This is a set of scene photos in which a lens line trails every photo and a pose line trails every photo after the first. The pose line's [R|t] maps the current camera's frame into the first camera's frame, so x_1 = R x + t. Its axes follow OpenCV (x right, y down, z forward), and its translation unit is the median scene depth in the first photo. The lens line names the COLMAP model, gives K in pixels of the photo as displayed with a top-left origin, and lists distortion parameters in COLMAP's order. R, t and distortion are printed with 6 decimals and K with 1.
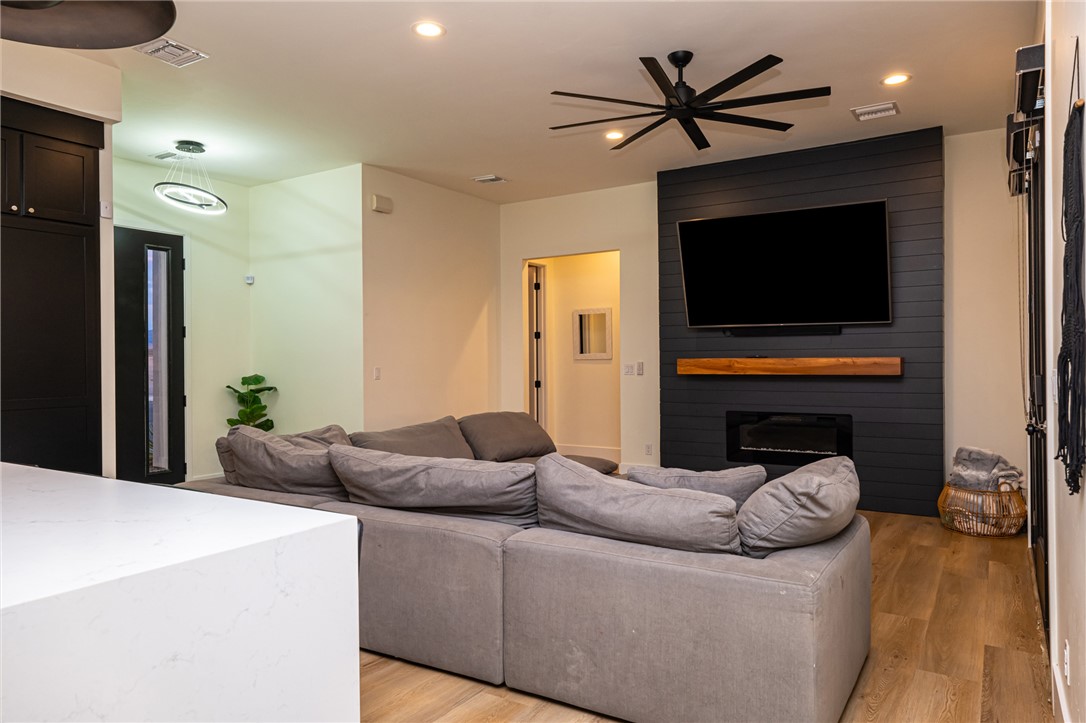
lens RADIAL K [[726.0, 0, 543.0], [0, 726.0, 361.5], [0, 0, 1]] dist [-0.001791, -0.000053]
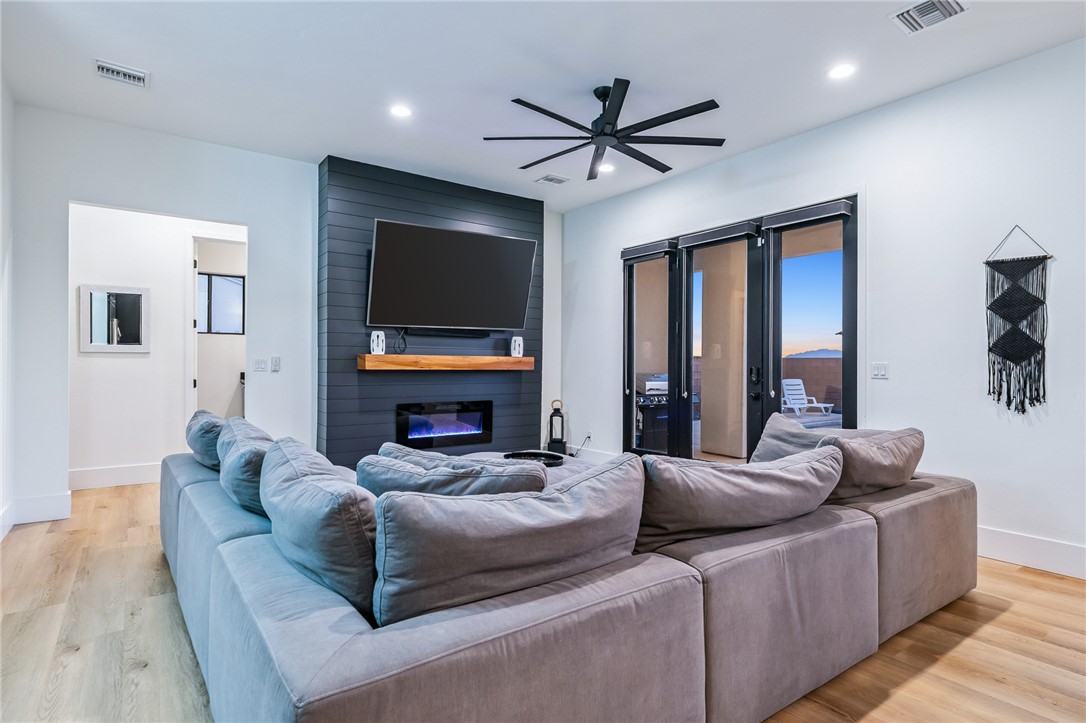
lens RADIAL K [[575.8, 0, 543.0], [0, 575.8, 361.5], [0, 0, 1]] dist [-0.000434, 0.000070]
pose [[0.370686, 0.013190, 0.928665, -0.456364], [-0.010276, 0.999896, -0.010100, 0.011712], [-0.928701, -0.005799, 0.370783, 0.487412]]
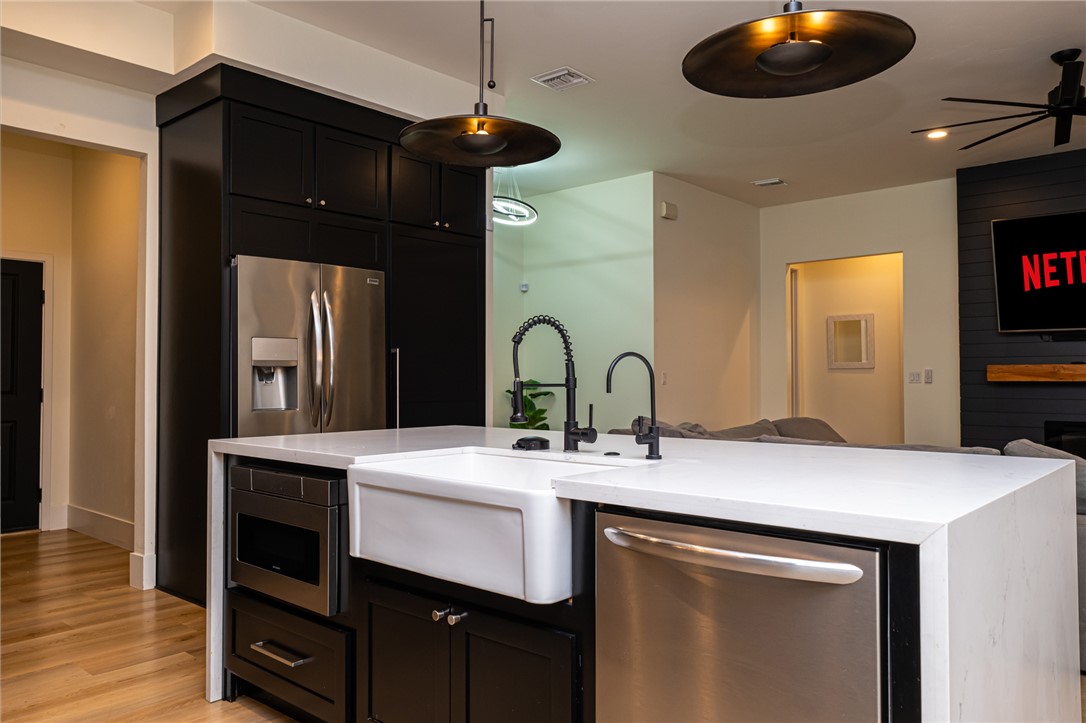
lens RADIAL K [[796.5, 0, 543.0], [0, 796.5, 361.5], [0, 0, 1]] dist [0.004620, 0.002125]
pose [[0.987046, 0.003363, -0.160401, -0.221228], [-0.006829, 0.999755, -0.021065, 0.017624], [0.160291, 0.021887, 0.986827, -0.120026]]
